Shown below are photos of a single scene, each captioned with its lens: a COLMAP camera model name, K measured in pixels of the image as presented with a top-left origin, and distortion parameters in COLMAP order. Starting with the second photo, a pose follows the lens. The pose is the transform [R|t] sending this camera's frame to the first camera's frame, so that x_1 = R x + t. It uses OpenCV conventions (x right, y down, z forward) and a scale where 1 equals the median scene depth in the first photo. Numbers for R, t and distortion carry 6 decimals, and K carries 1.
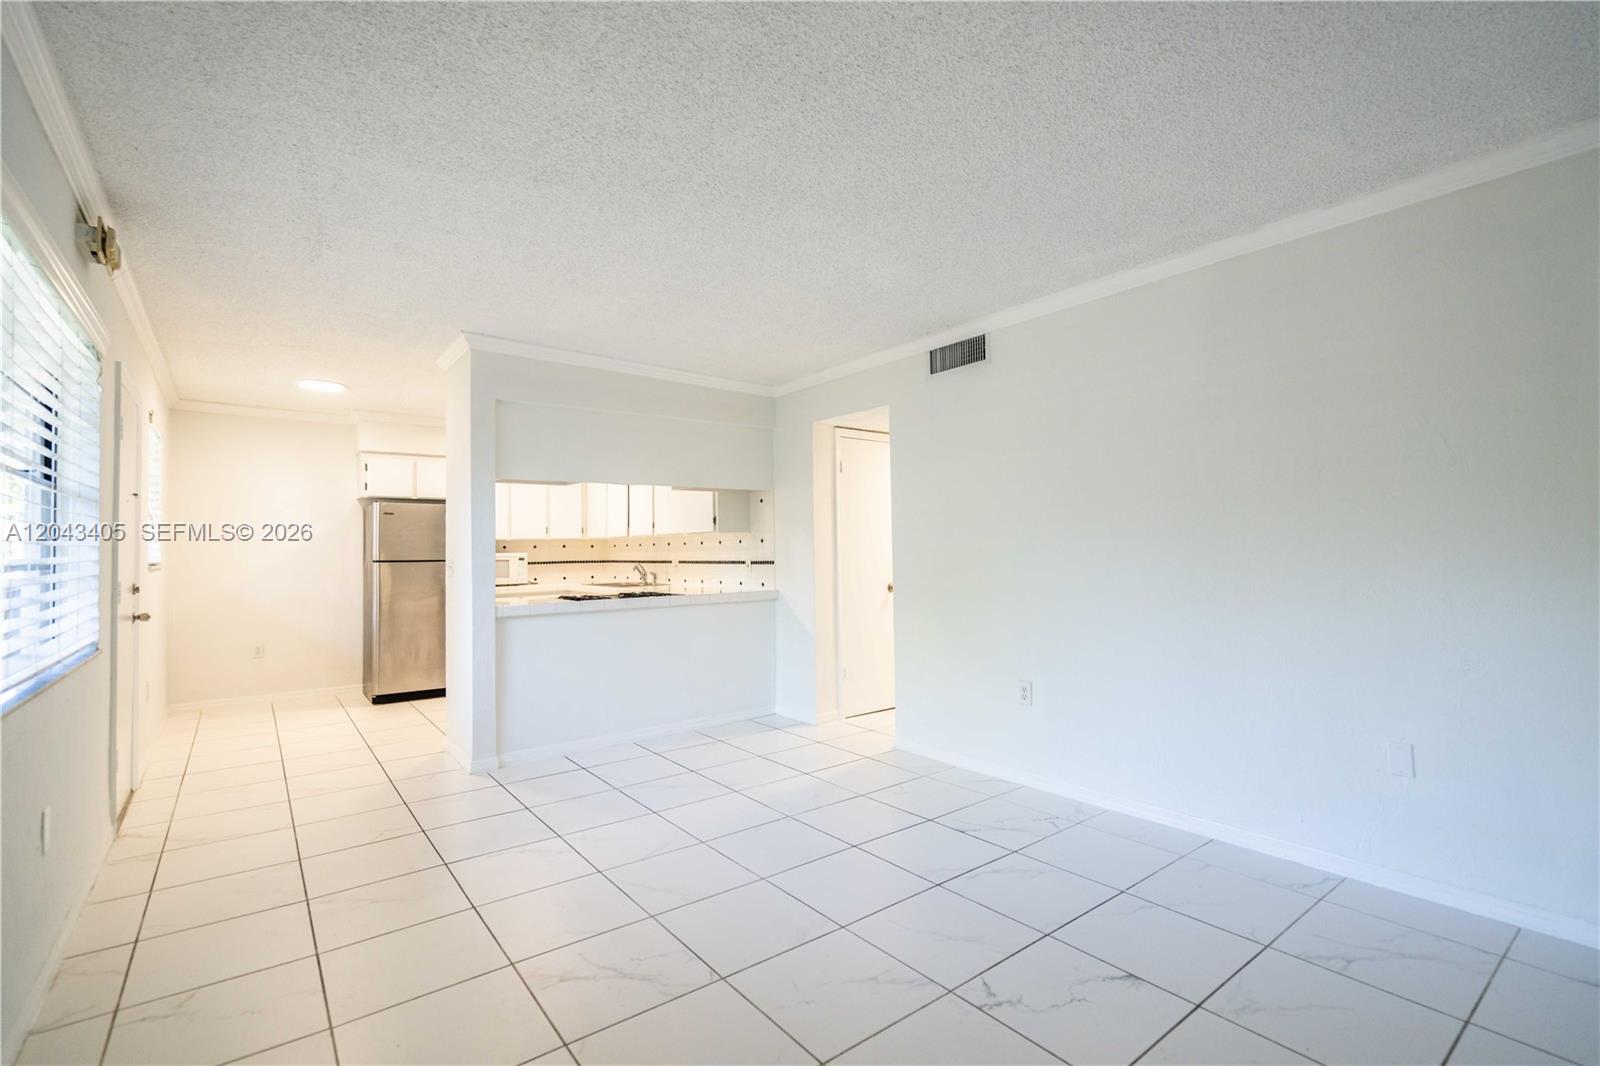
lens RADIAL K [[741.4, 0, 796.6], [0, 741.4, 534.3], [0, 0, 1]] dist [-0.005409, -0.001344]
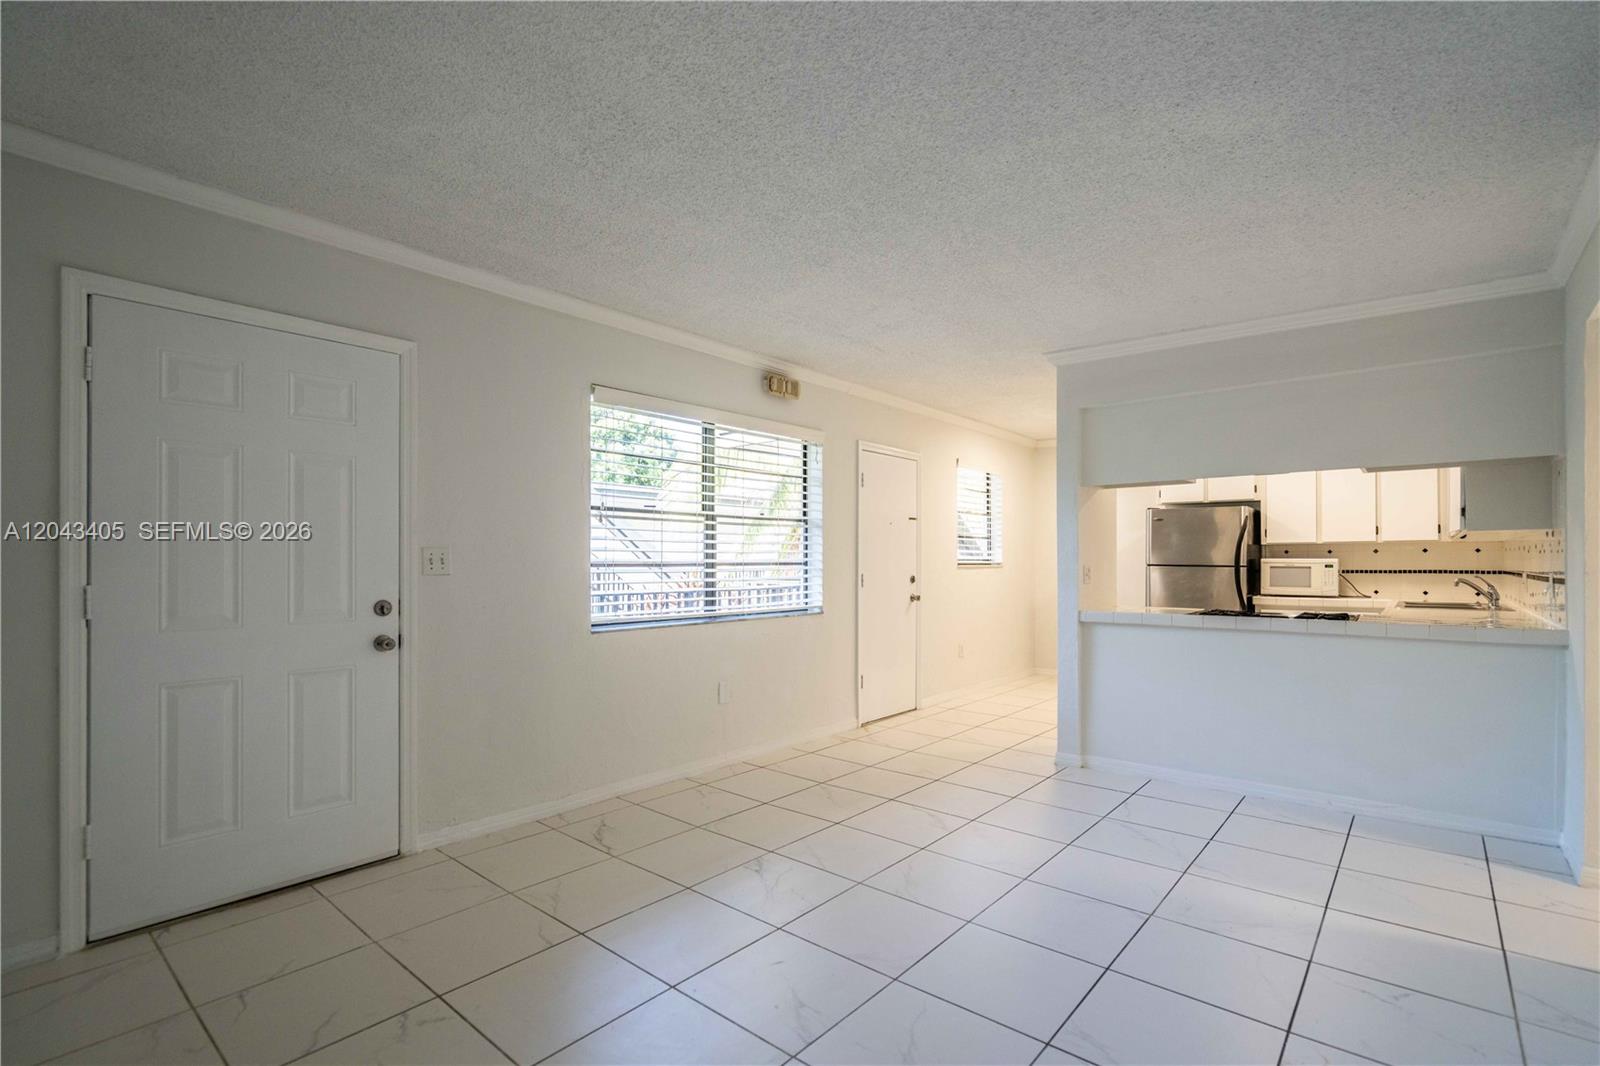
lens RADIAL K [[741.4, 0, 786.5], [0, 741.4, 559.4], [0, 0, 1]] dist [-0.005409, -0.001344]
pose [[0.187397, 0.013197, -0.982196, 0.526977], [0.019364, 0.999666, 0.017126, 0.000354], [0.982093, -0.022229, 0.187079, 0.407638]]
